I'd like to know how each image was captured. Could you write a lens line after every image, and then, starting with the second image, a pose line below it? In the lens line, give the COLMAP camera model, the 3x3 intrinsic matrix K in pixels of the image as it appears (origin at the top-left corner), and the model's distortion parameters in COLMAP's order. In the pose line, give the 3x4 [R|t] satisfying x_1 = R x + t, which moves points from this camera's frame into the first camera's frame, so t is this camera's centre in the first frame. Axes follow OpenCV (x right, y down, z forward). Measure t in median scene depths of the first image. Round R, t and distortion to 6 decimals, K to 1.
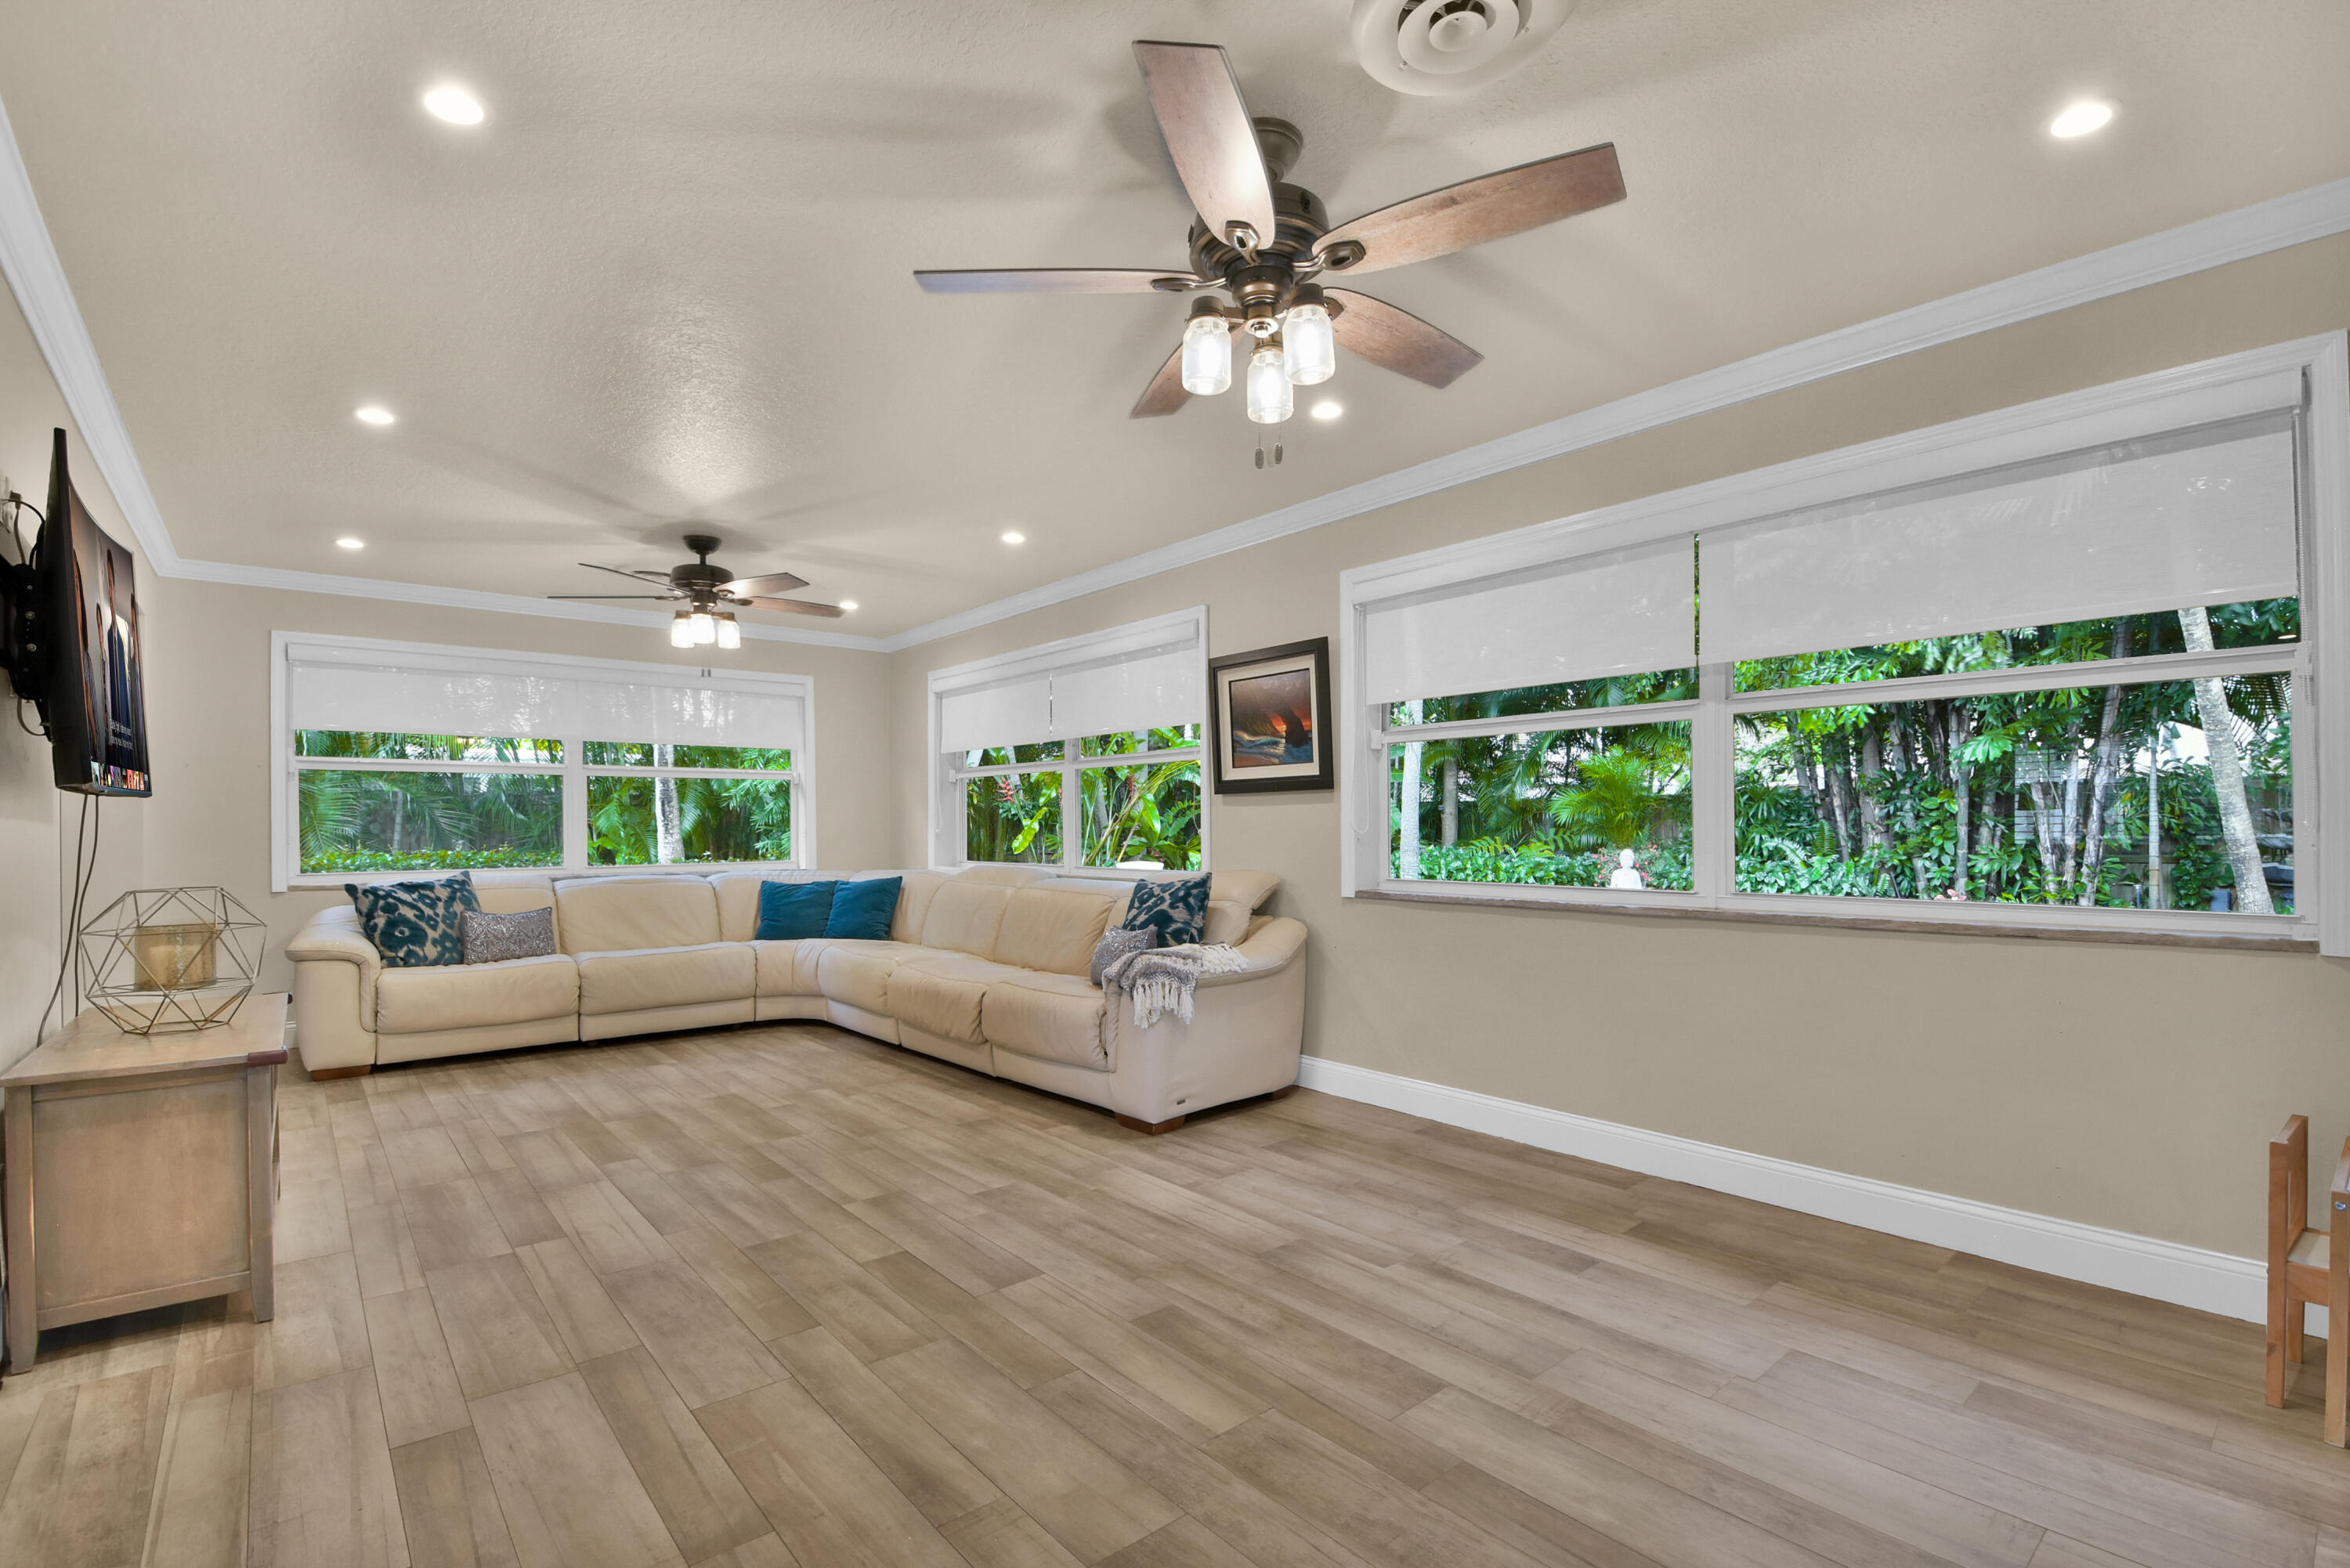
lens RADIAL K [[1050.7, 0, 1195.2], [0, 1050.7, 816.4], [0, 0, 1]] dist [0.005804, -0.002333]
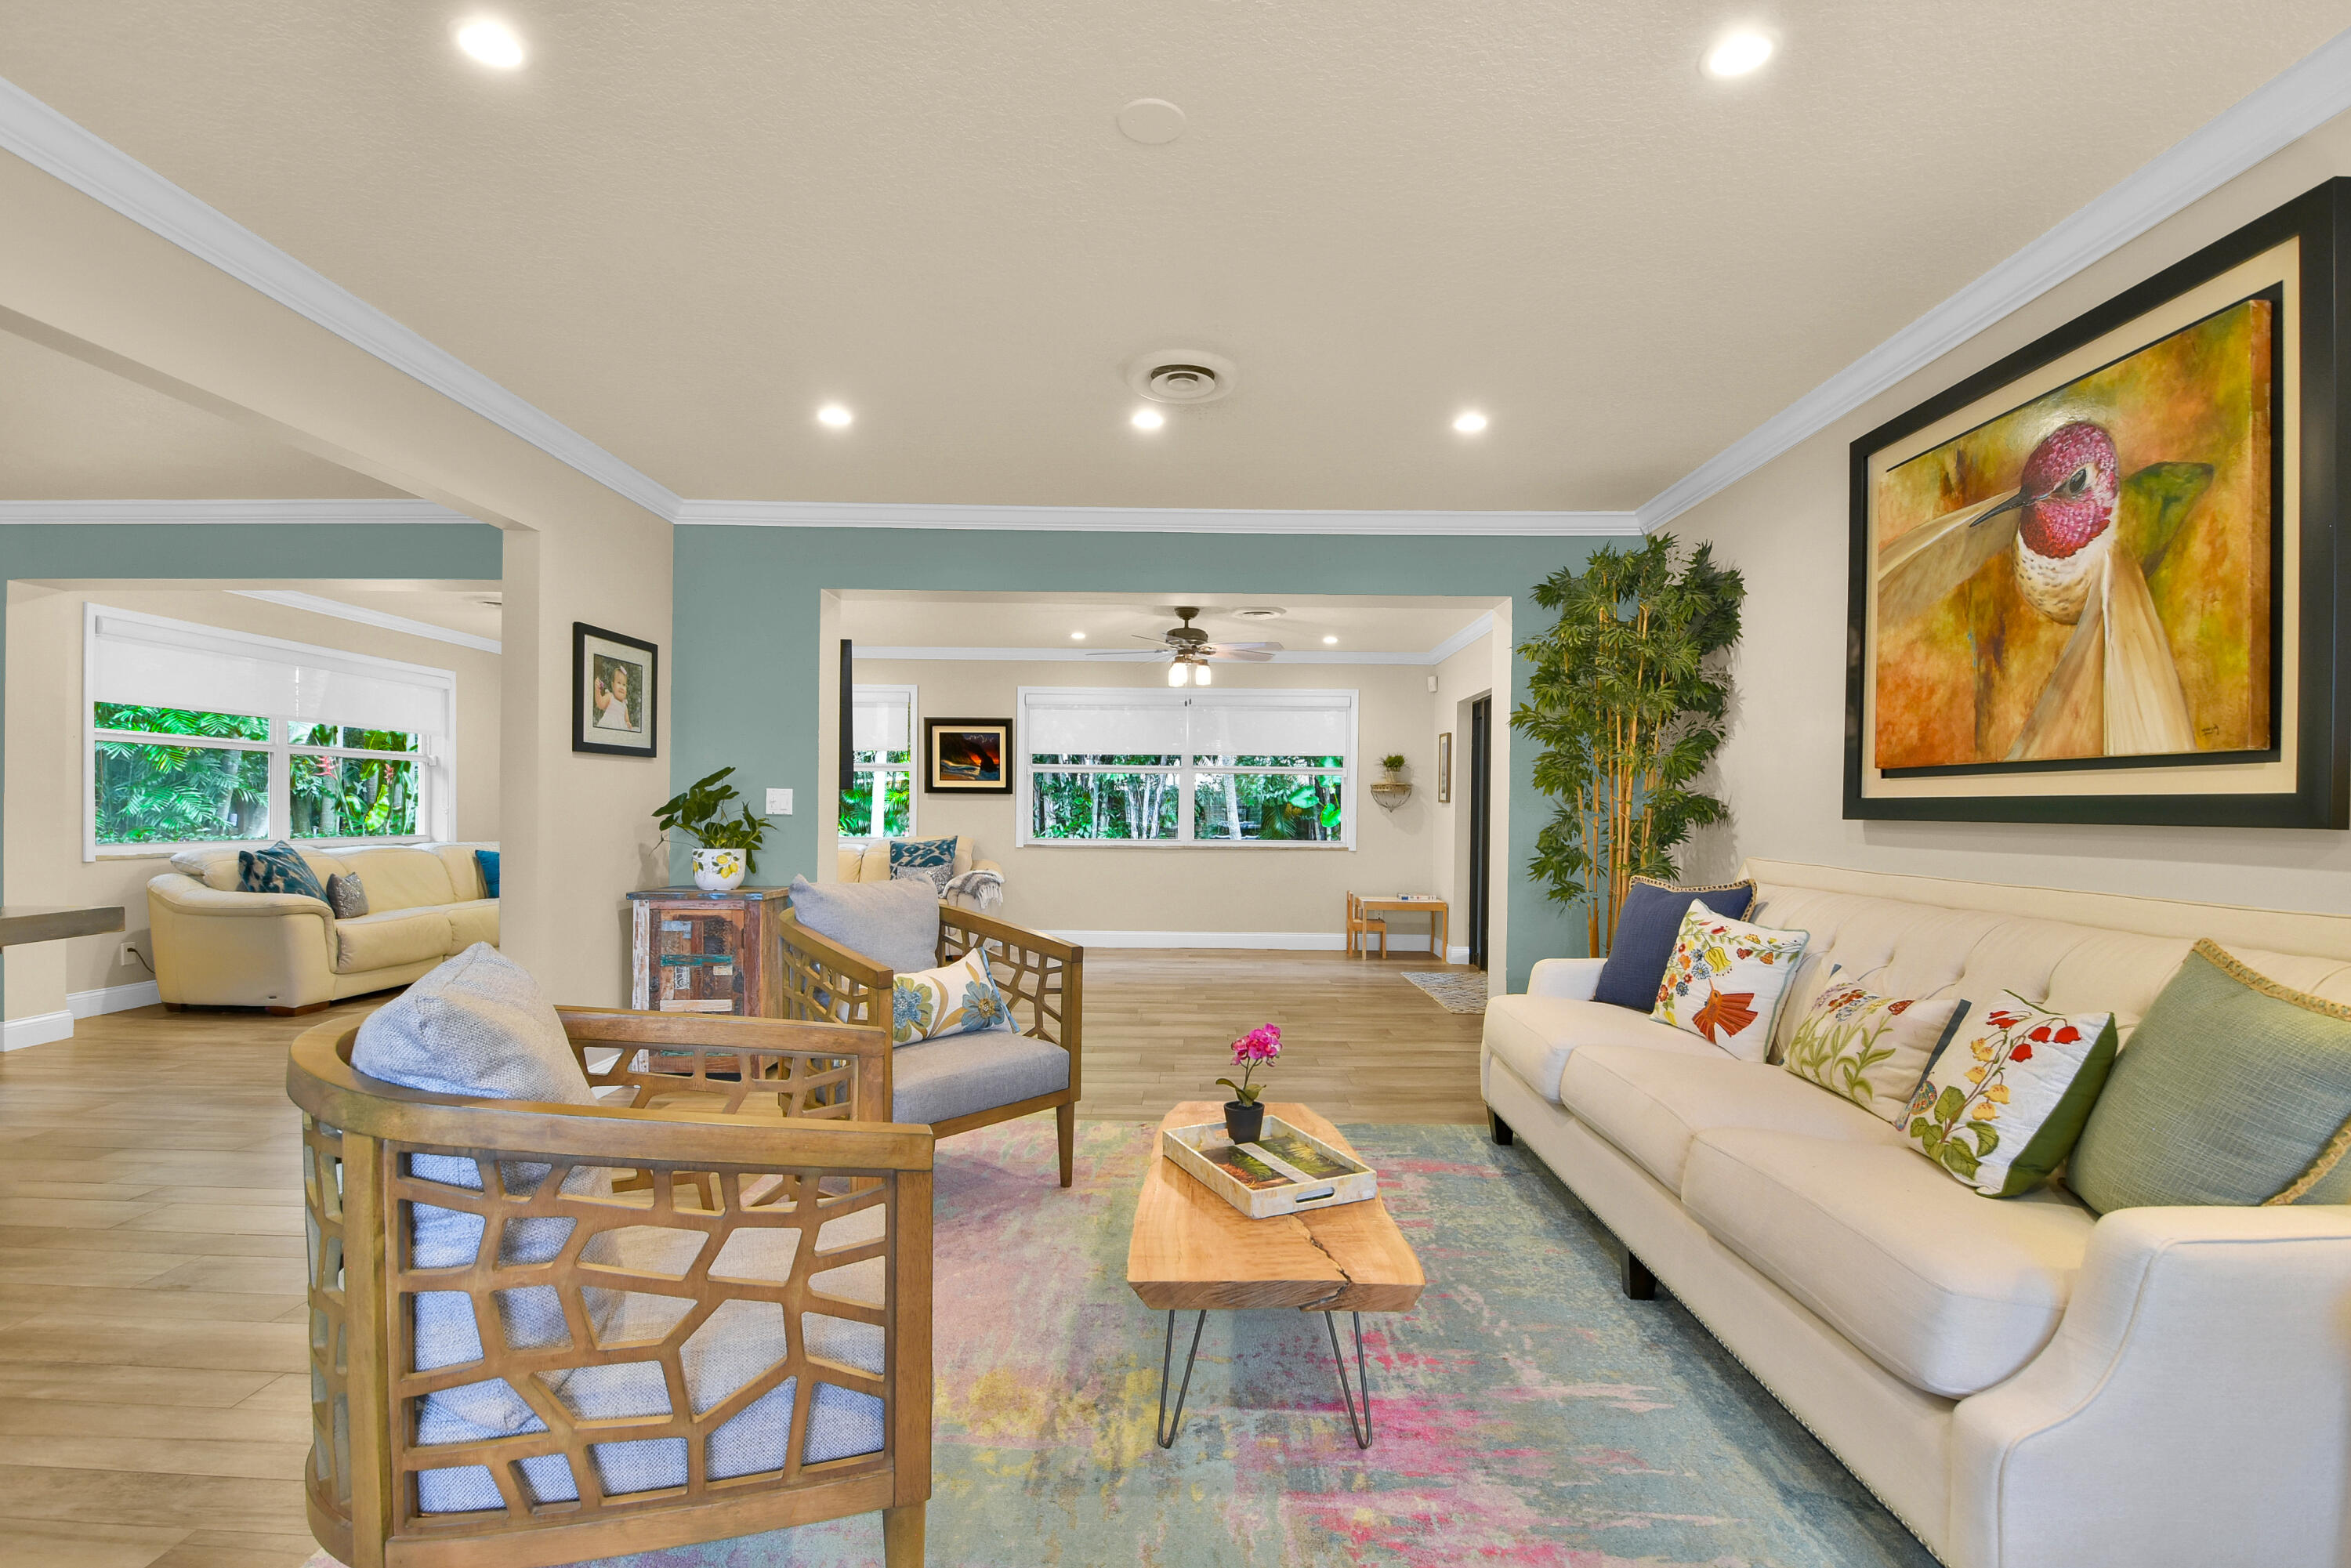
lens RADIAL K [[1051.2, 0, 1177.0], [0, 1051.2, 800.2], [0, 0, 1]] dist [0.005804, -0.002333]
pose [[0.670144, 0.022535, 0.741889, -1.144766], [-0.023612, 0.999680, -0.009037, -0.004853], [-0.741855, -0.011462, 0.670462, -0.576261]]
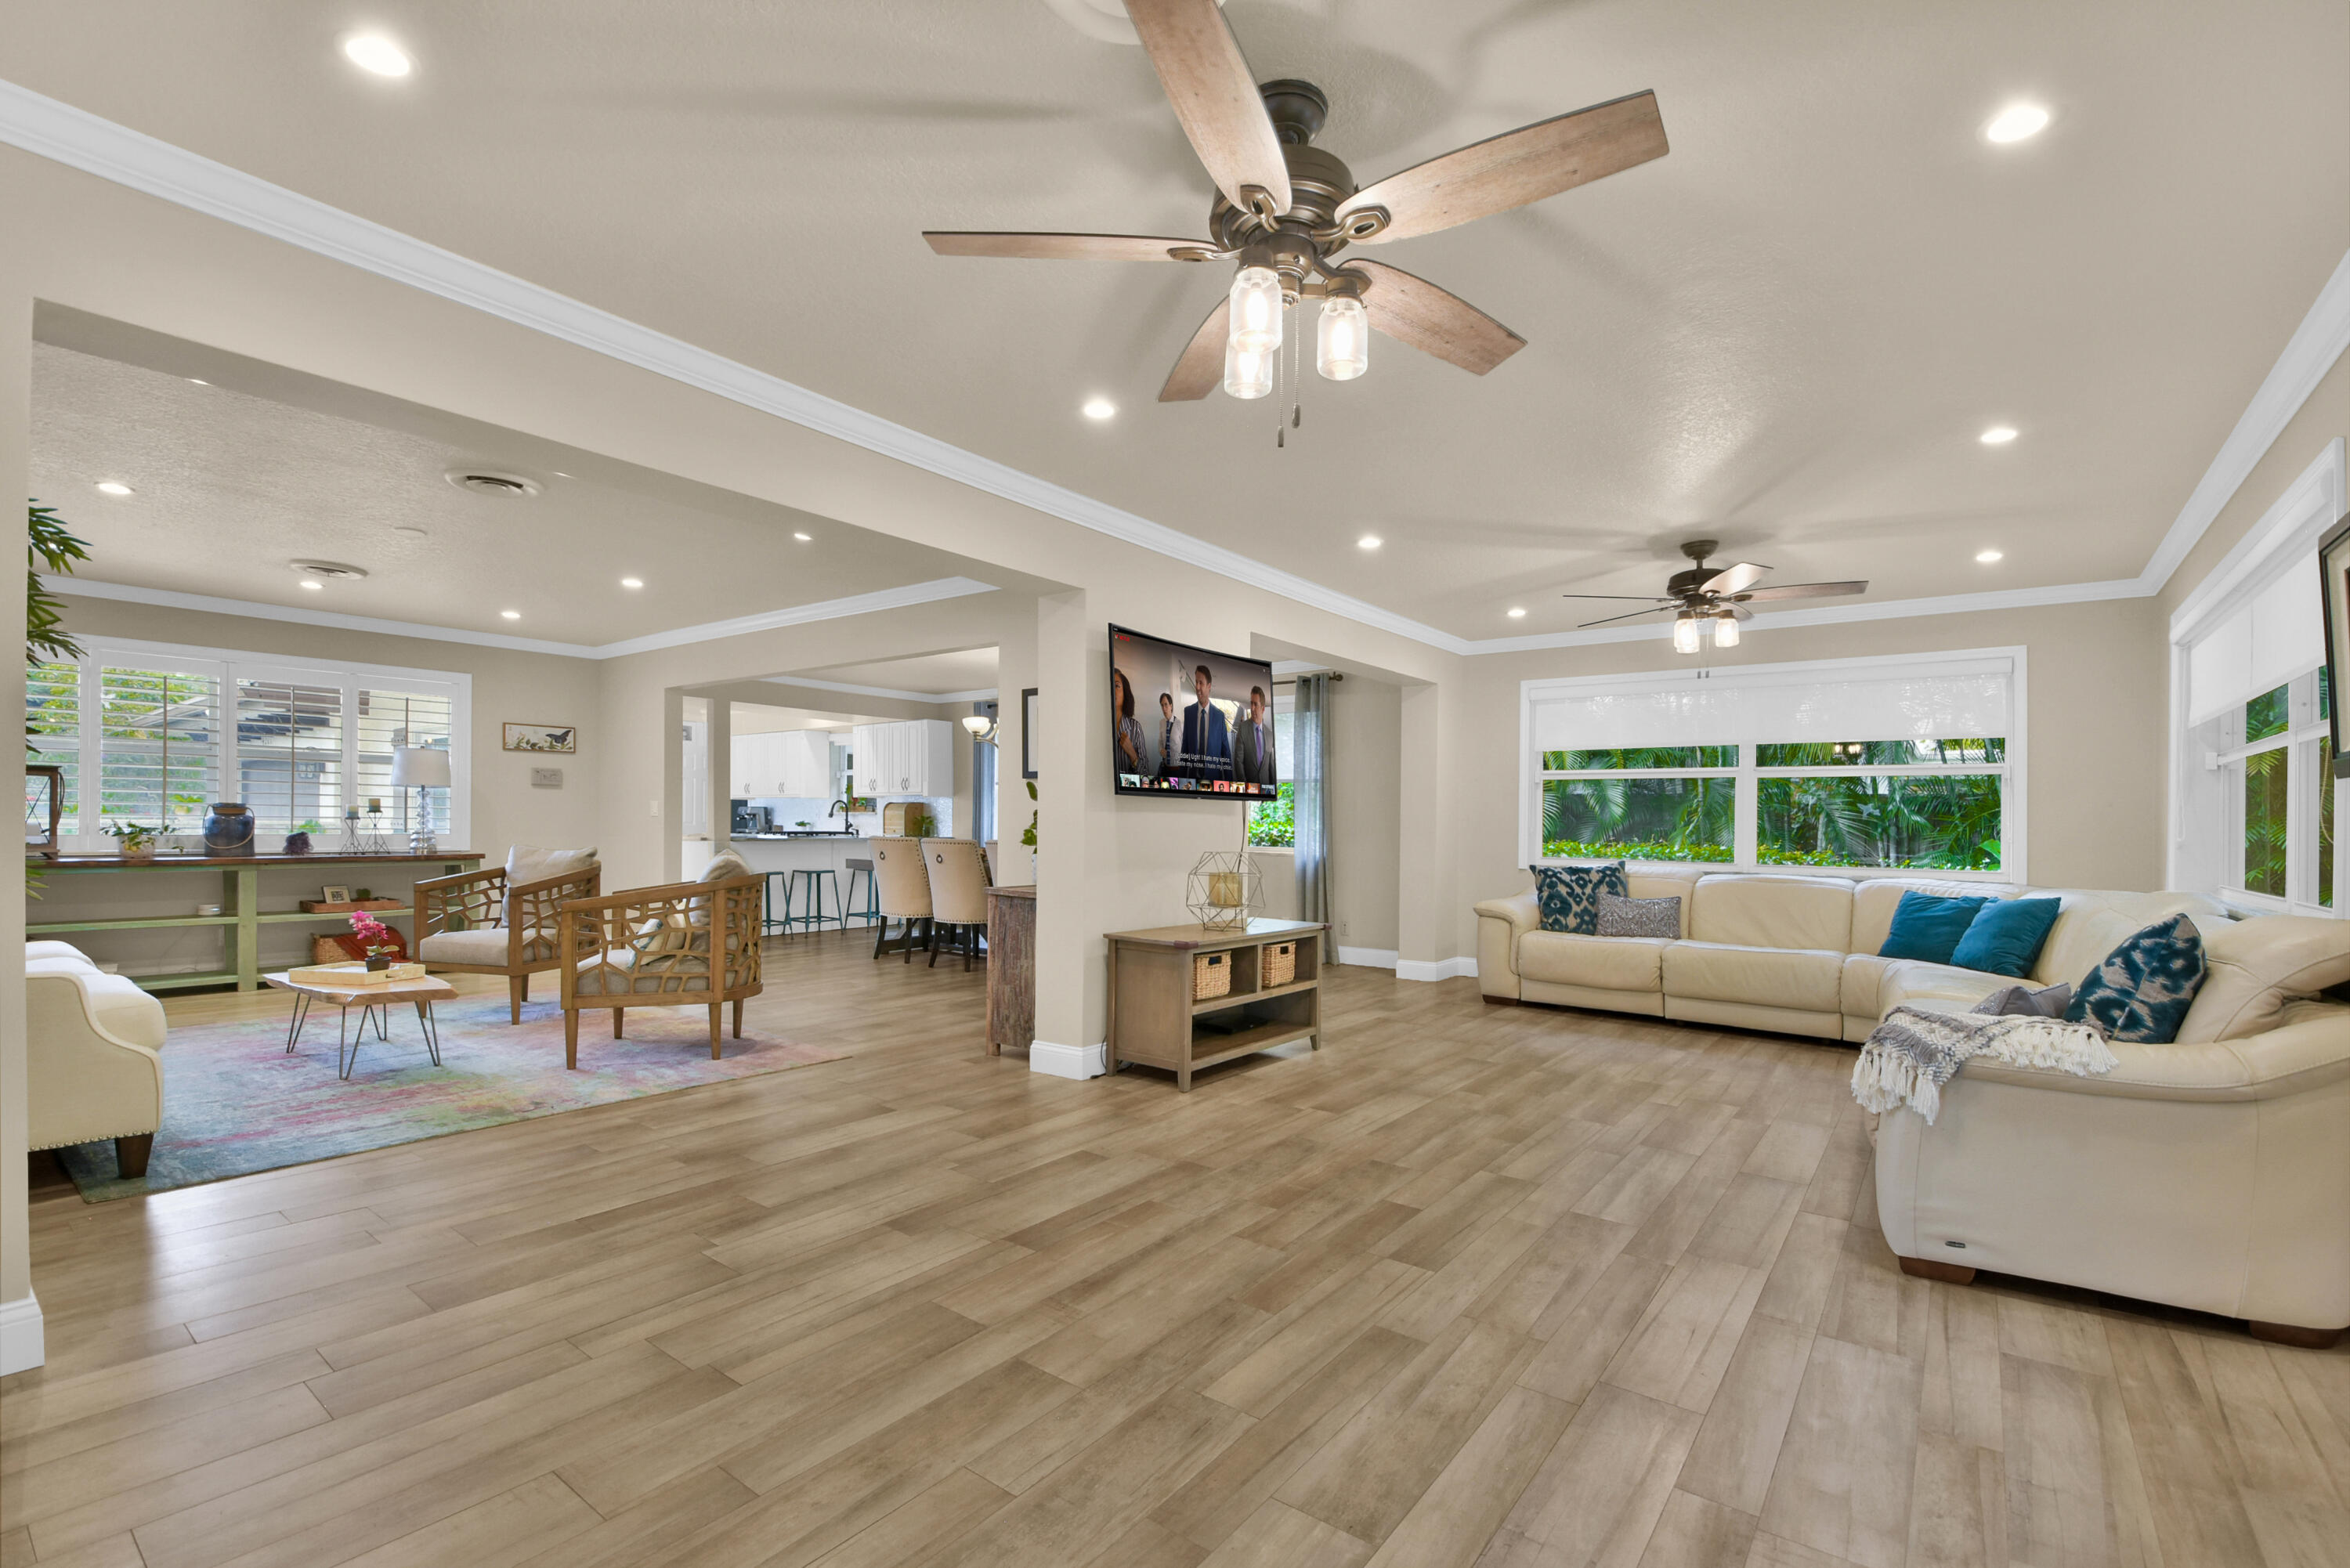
lens RADIAL K [[1050.7, 0, 1215.1], [0, 1050.7, 831.1], [0, 0, 1]] dist [0.005804, -0.002333]
pose [[0.227743, 0.018747, -0.973541, 0.476552], [-0.009441, 0.999810, 0.017044, 0.002369], [0.973675, 0.005309, 0.227877, 0.352463]]
